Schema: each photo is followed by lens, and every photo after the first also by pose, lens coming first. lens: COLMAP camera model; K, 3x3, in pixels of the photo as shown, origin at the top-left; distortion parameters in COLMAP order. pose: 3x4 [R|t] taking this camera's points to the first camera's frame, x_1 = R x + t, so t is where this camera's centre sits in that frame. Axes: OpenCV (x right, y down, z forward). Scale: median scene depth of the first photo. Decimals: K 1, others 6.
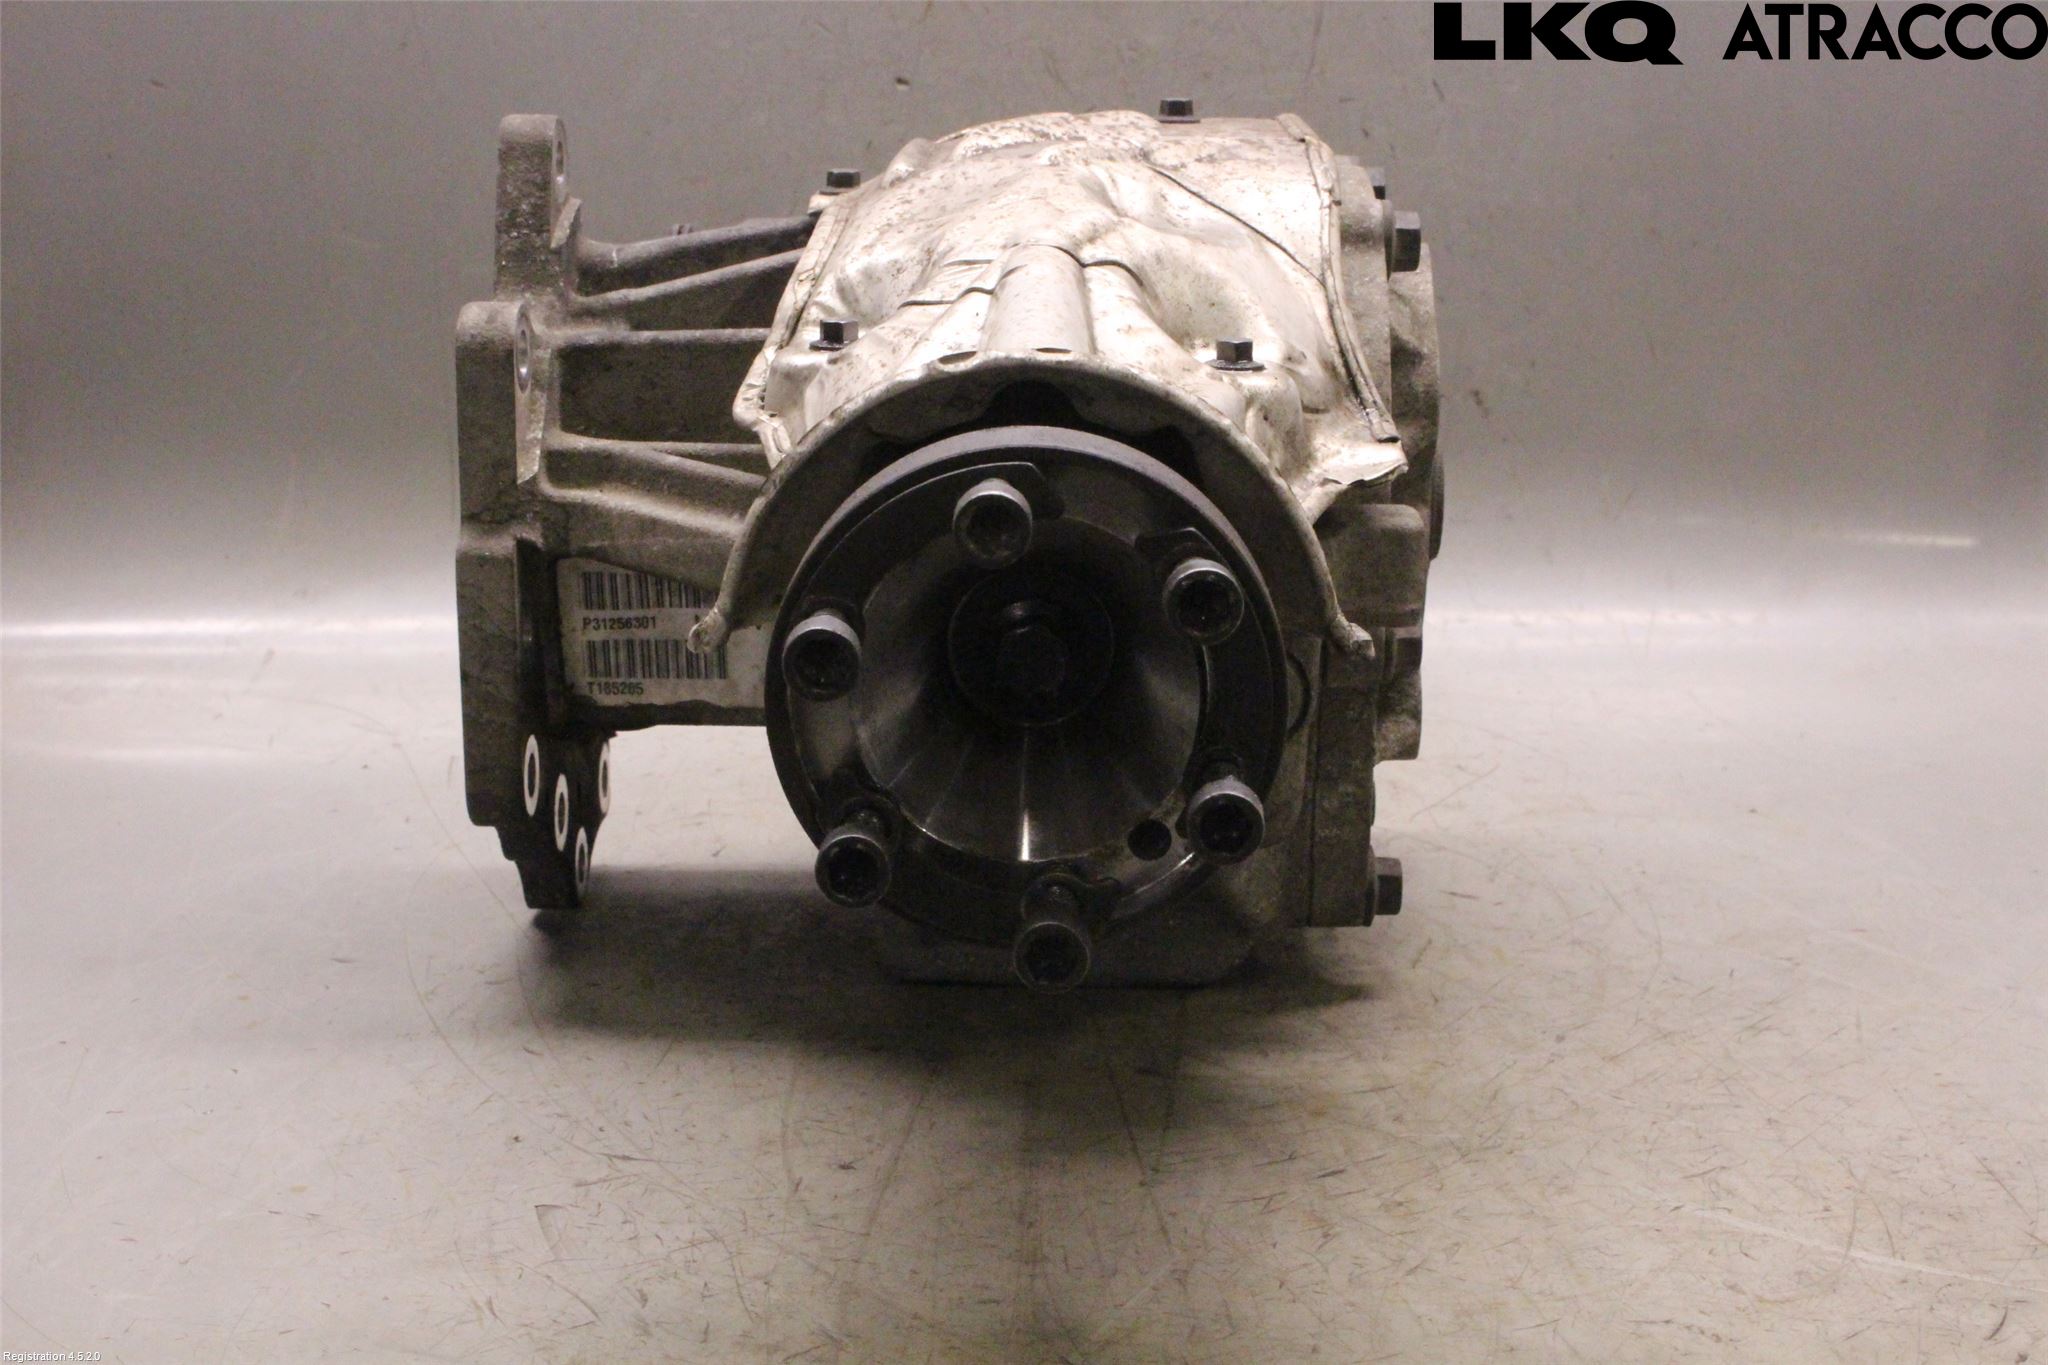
lens RADIAL K [[2846.4, 0, 1032.2], [0, 2846.4, 668.9], [0, 0, 1]] dist [-0.060405, 0.000000]
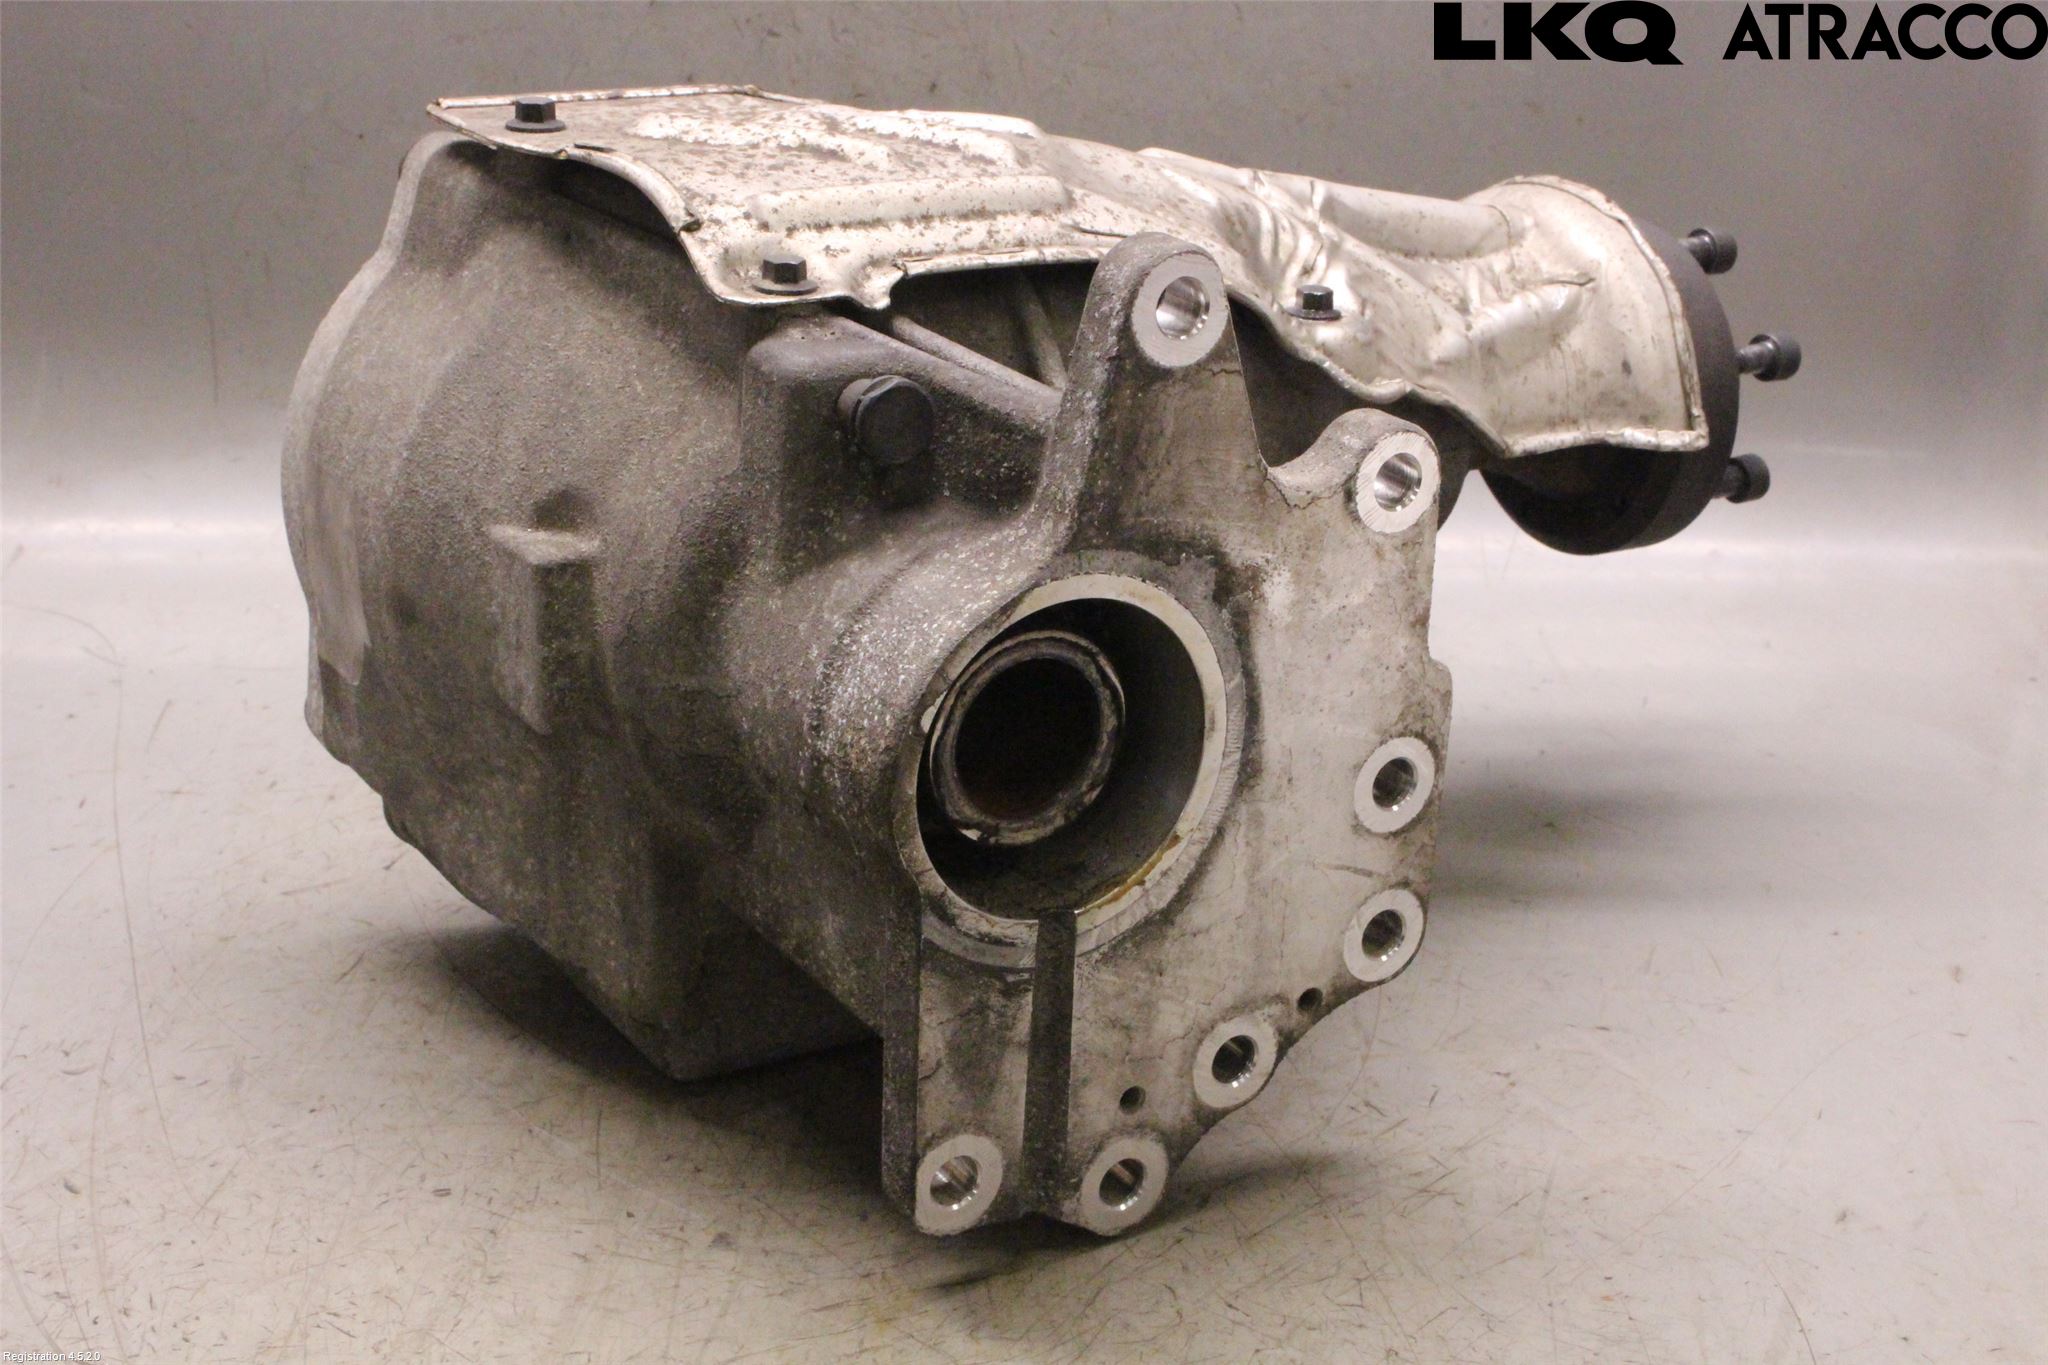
lens RADIAL K [[2846.4, 0, 1018.9], [0, 2846.4, 679.8], [0, 0, 1]] dist [-0.060405, 0.000000]
pose [[0.998199, 0.025653, -0.054235, 0.177529], [-0.017155, 0.988274, 0.151721, -0.173345], [0.057491, -0.150517, 0.986934, 0.138108]]
